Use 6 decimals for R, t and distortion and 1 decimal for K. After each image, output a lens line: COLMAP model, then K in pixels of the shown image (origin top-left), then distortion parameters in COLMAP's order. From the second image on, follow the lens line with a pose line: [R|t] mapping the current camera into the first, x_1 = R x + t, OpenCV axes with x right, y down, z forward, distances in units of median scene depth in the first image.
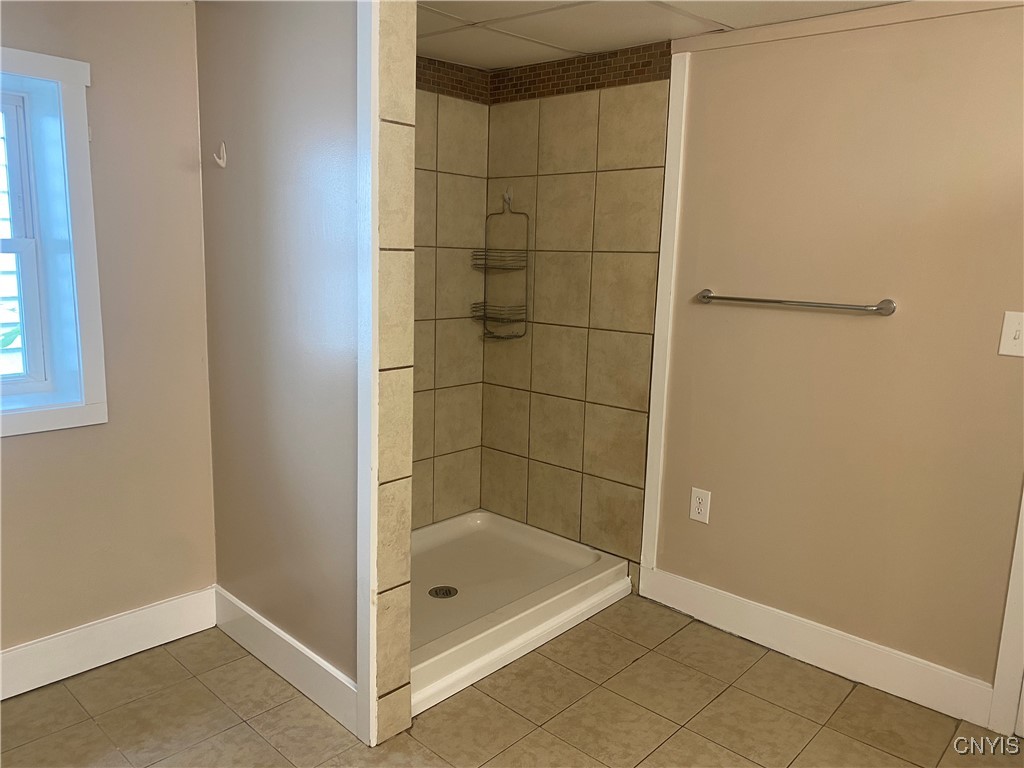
lens RADIAL K [[779.0, 0, 511.3], [0, 779.0, 382.7], [0, 0, 1]] dist [0.049471, -0.055156]
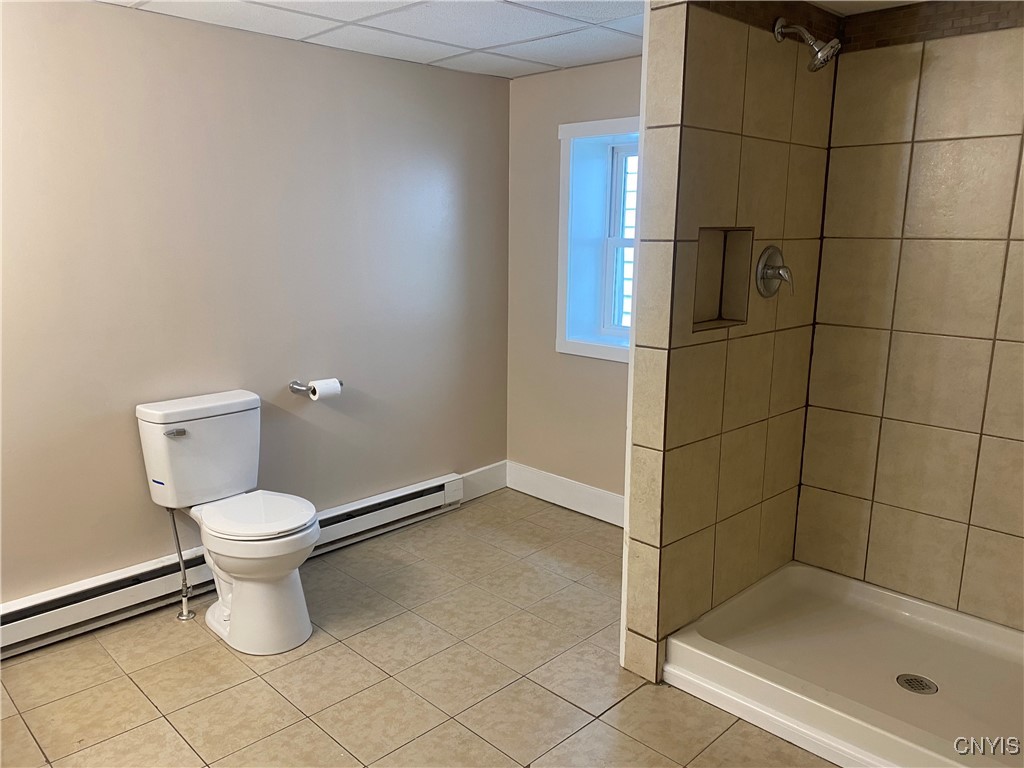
lens RADIAL K [[779.0, 0, 507.0], [0, 779.0, 383.8], [0, 0, 1]] dist [0.049471, -0.055156]
pose [[-0.051477, 0.164551, -0.985024, 0.977068], [-0.173471, 0.969865, 0.171084, -0.123581], [0.983493, 0.179680, -0.021381, 0.833444]]
